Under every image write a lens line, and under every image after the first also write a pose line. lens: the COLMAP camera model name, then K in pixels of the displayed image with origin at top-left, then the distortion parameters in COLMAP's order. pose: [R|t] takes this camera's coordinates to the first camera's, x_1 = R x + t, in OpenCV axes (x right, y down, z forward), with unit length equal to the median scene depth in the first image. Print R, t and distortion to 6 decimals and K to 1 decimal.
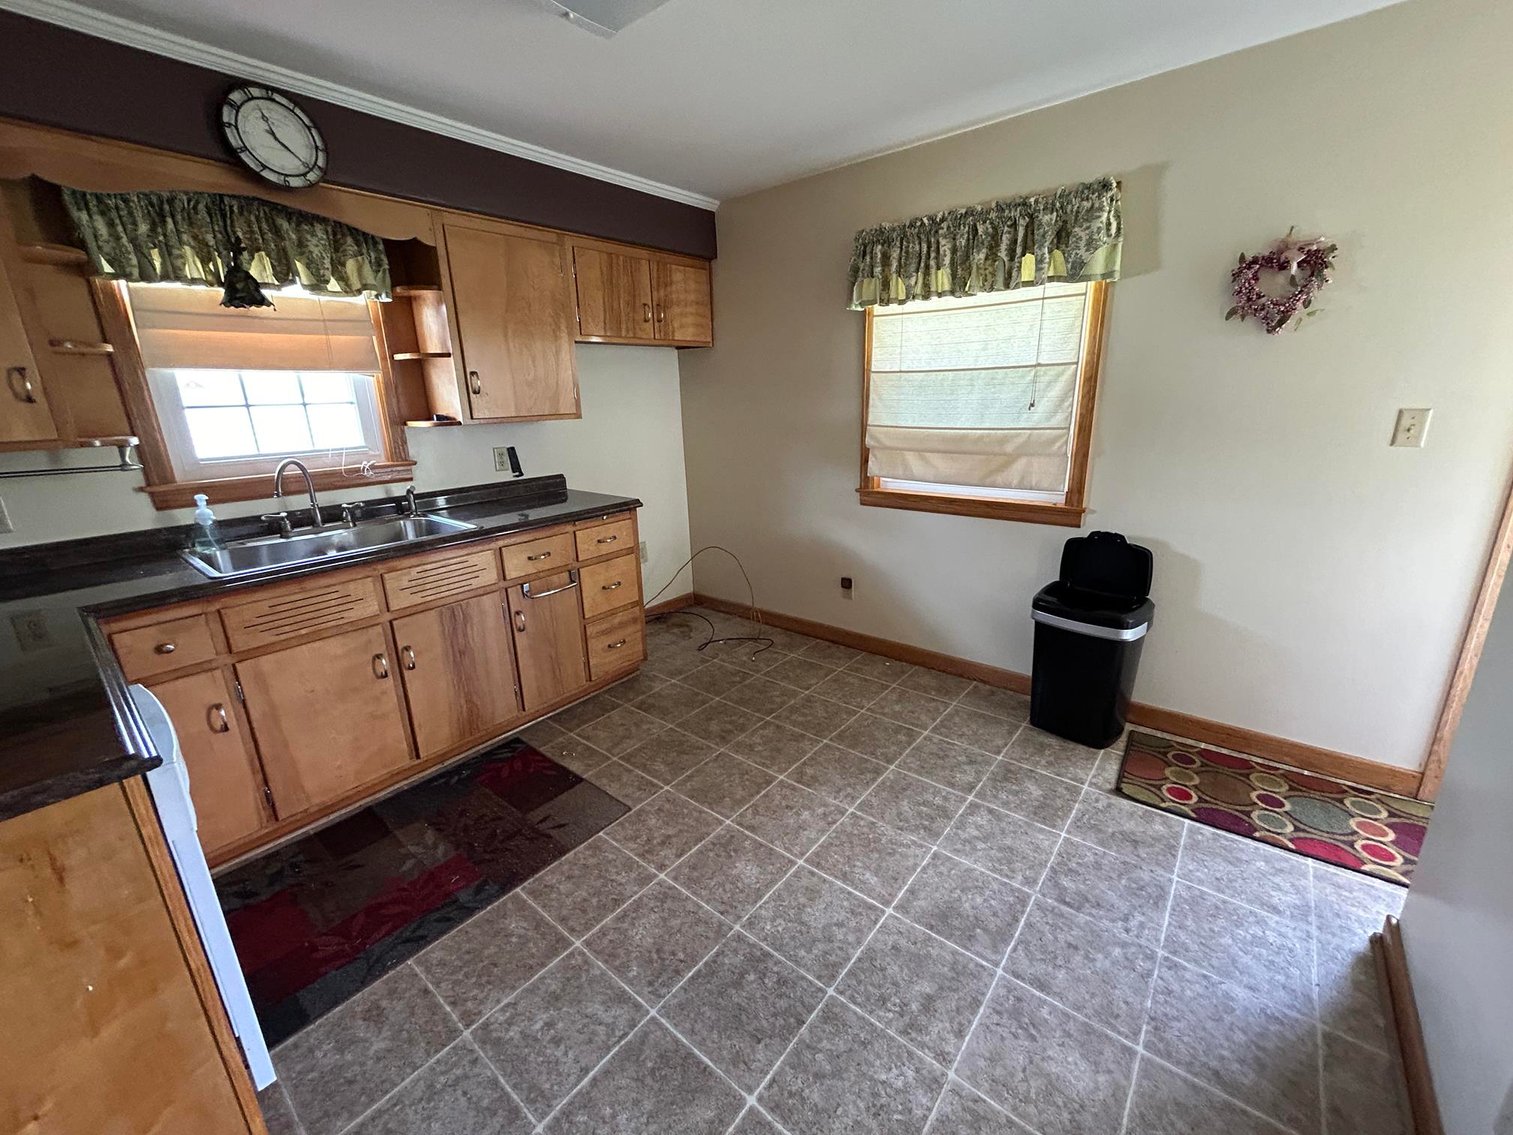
lens RADIAL K [[619.0, 0, 753.3], [0, 619.0, 564.8], [0, 0, 1]] dist [-0.001409, 0.001449]
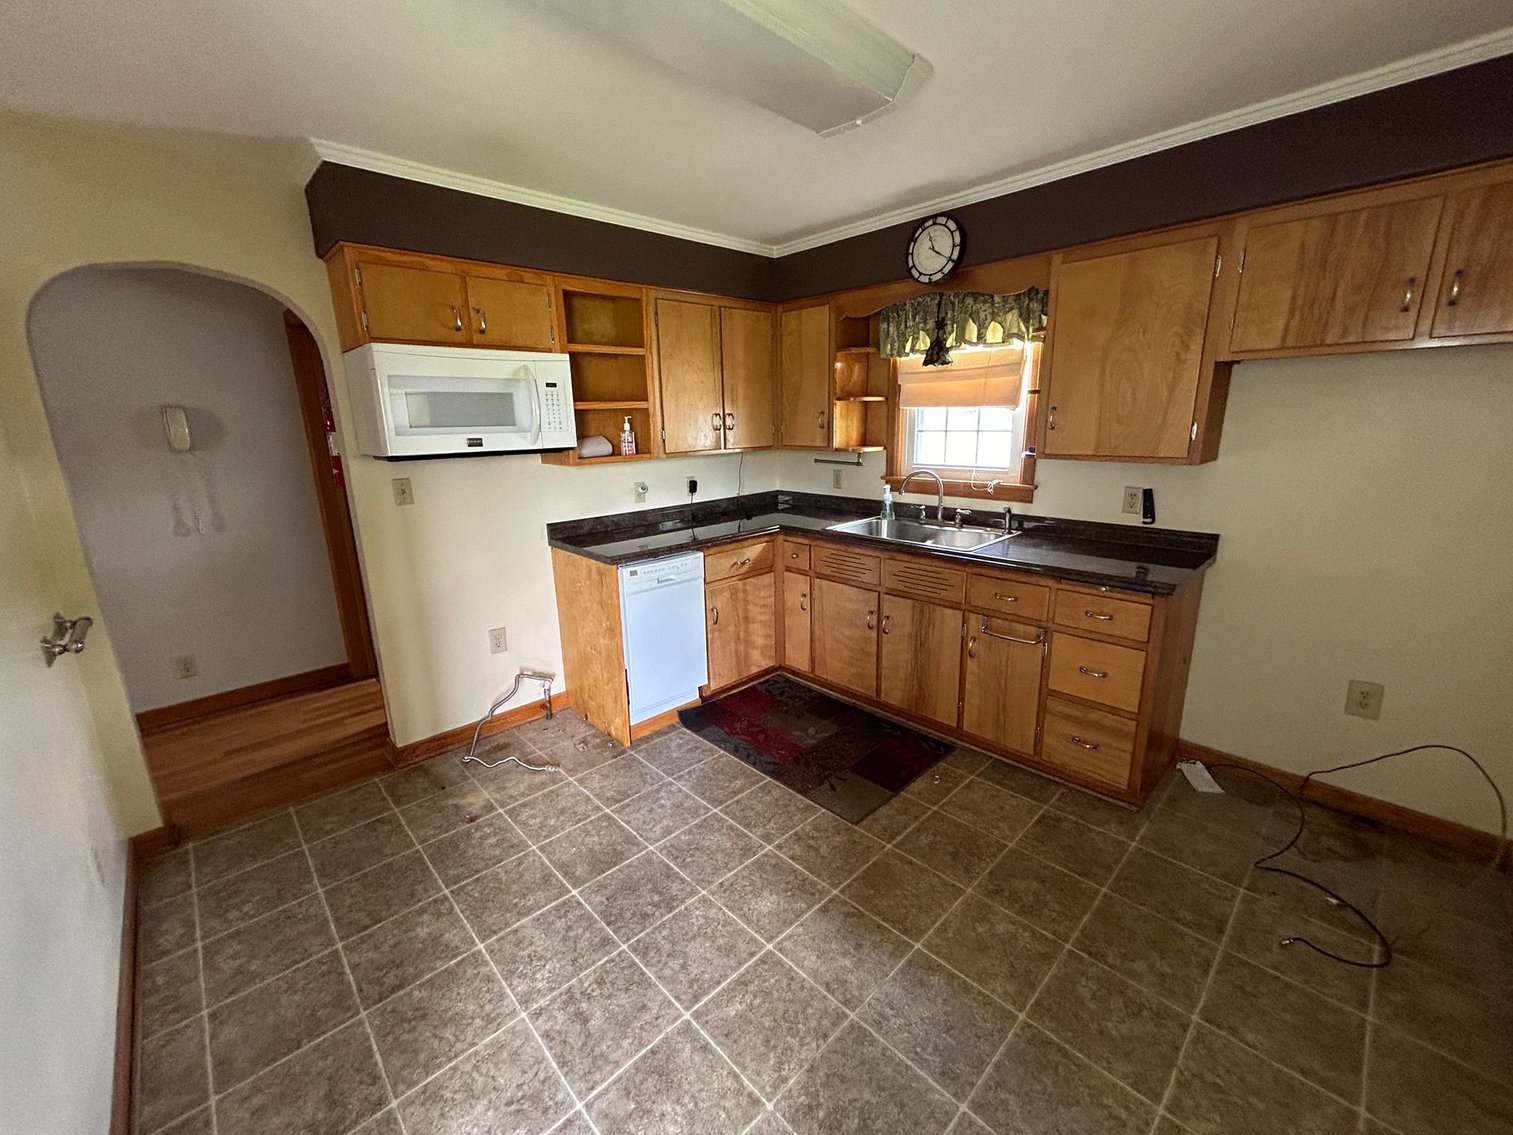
lens RADIAL K [[619.0, 0, 755.1], [0, 619.0, 566.0], [0, 0, 1]] dist [-0.001409, 0.001449]
pose [[-0.128068, 0.262844, -0.956301, 0.805813], [-0.245361, 0.925870, 0.287338, -0.312672], [0.960935, 0.271438, -0.054082, 0.849888]]
